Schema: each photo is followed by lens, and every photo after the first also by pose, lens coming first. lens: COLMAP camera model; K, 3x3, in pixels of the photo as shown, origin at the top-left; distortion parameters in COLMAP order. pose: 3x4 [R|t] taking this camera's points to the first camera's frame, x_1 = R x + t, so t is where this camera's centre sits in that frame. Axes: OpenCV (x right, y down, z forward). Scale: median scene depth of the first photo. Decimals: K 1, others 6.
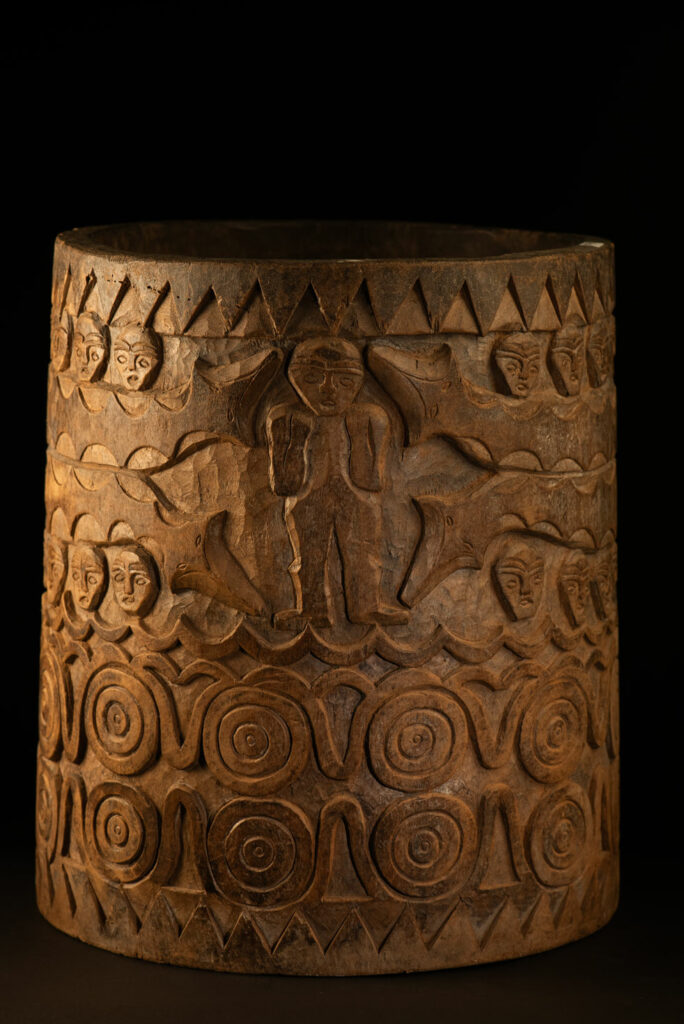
lens RADIAL K [[3733.3, 0, 344.9], [0, 3733.3, 511.8], [0, 0, 1]] dist [-0.140045, 0.000000]
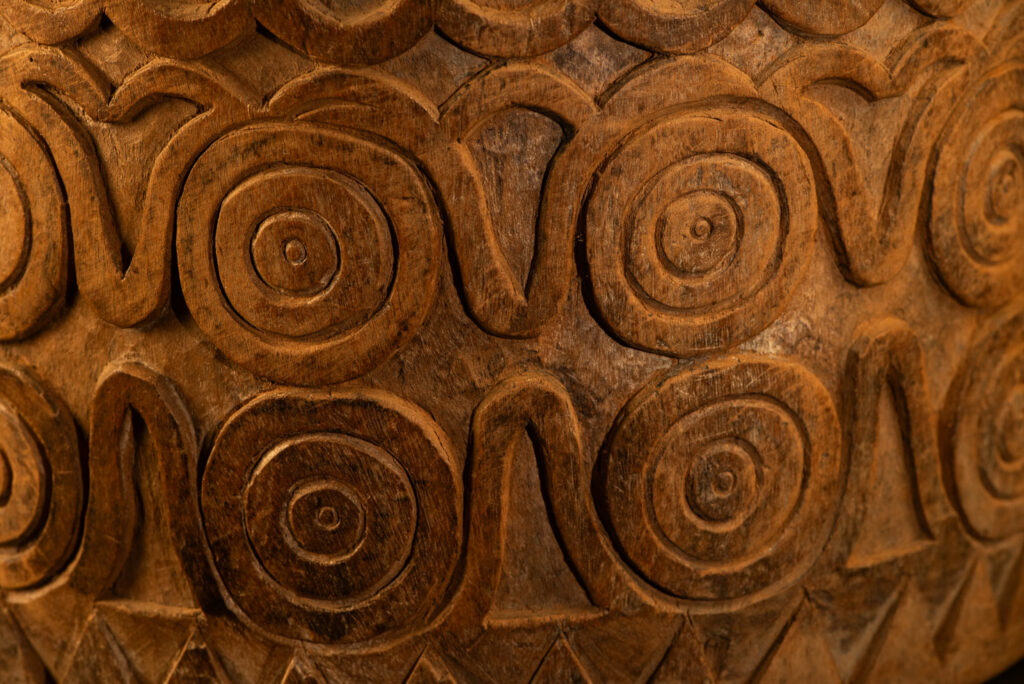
lens RADIAL K [[3733.3, 0, 505.9], [0, 3733.3, 348.9], [0, 0, 1]] dist [-0.140045, 0.000000]
pose [[0.997060, -0.051665, 0.056590, -0.025756], [0.043733, 0.990097, 0.133398, 0.018303], [-0.062921, -0.130531, 0.989446, 0.590854]]
